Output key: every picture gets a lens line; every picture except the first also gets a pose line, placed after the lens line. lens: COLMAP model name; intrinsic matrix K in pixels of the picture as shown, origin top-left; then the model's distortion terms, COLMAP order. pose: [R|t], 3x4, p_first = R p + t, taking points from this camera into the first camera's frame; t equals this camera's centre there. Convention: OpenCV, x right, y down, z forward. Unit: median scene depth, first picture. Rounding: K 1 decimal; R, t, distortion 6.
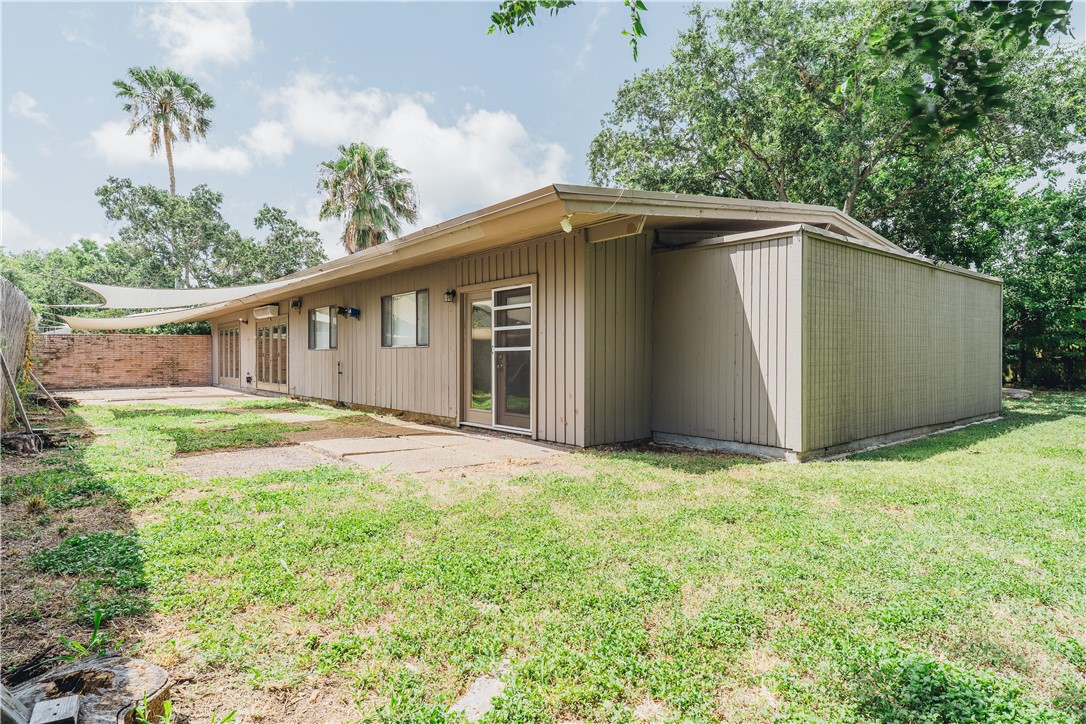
lens RADIAL K [[588.3, 0, 541.4], [0, 588.3, 361.4], [0, 0, 1]] dist [0.046054, -0.034935]
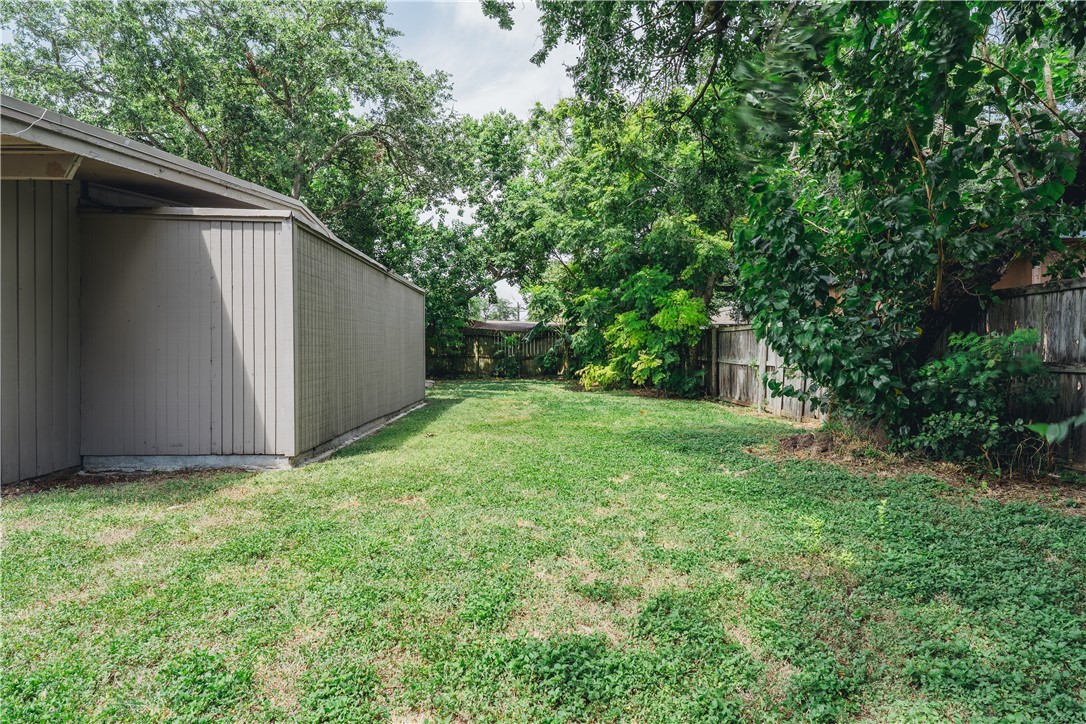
lens RADIAL K [[588.3, 0, 541.4], [0, 588.3, 361.4], [0, 0, 1]] dist [0.046054, -0.034935]
pose [[0.618314, -0.012790, 0.785827, -0.041180], [0.009398, 0.999916, 0.008880, -0.000491], [-0.785875, 0.001895, 0.618382, 0.096654]]
